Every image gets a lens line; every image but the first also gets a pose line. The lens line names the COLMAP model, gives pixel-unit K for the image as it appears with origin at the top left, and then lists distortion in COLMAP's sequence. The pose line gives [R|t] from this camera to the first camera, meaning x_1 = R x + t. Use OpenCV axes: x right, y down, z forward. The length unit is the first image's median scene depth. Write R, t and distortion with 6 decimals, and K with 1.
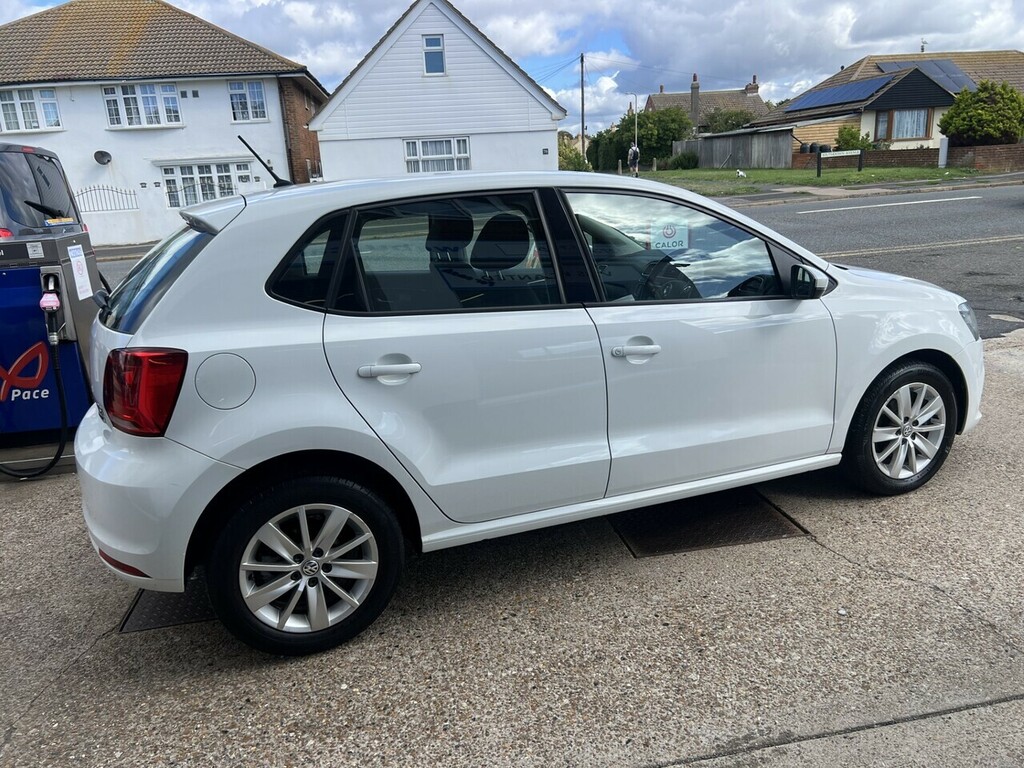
lens RADIAL K [[758.6, 0, 512.0], [0, 758.6, 384.0], [0, 0, 1]] dist [0.052202, -0.064943]
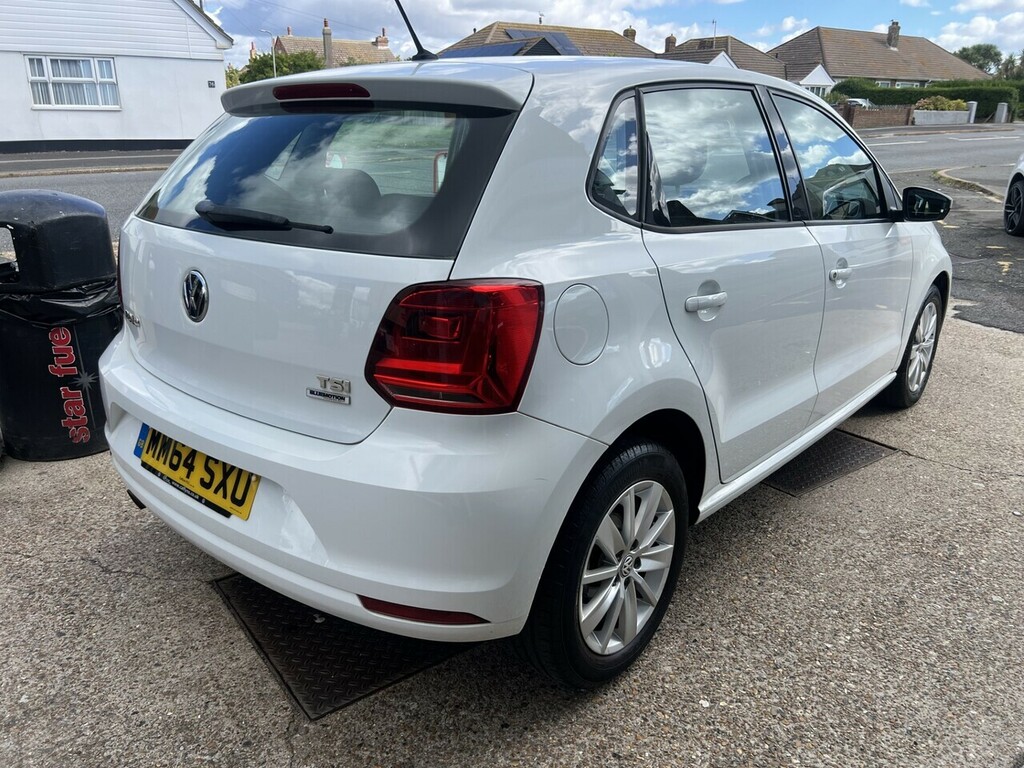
lens RADIAL K [[758.6, 0, 512.0], [0, 758.6, 384.0], [0, 0, 1]] dist [0.052202, -0.064943]
pose [[0.895860, -0.087064, 0.435723, -0.647686], [0.061804, 0.995499, 0.071846, -0.002458], [-0.440017, -0.037435, 0.897209, 0.353578]]
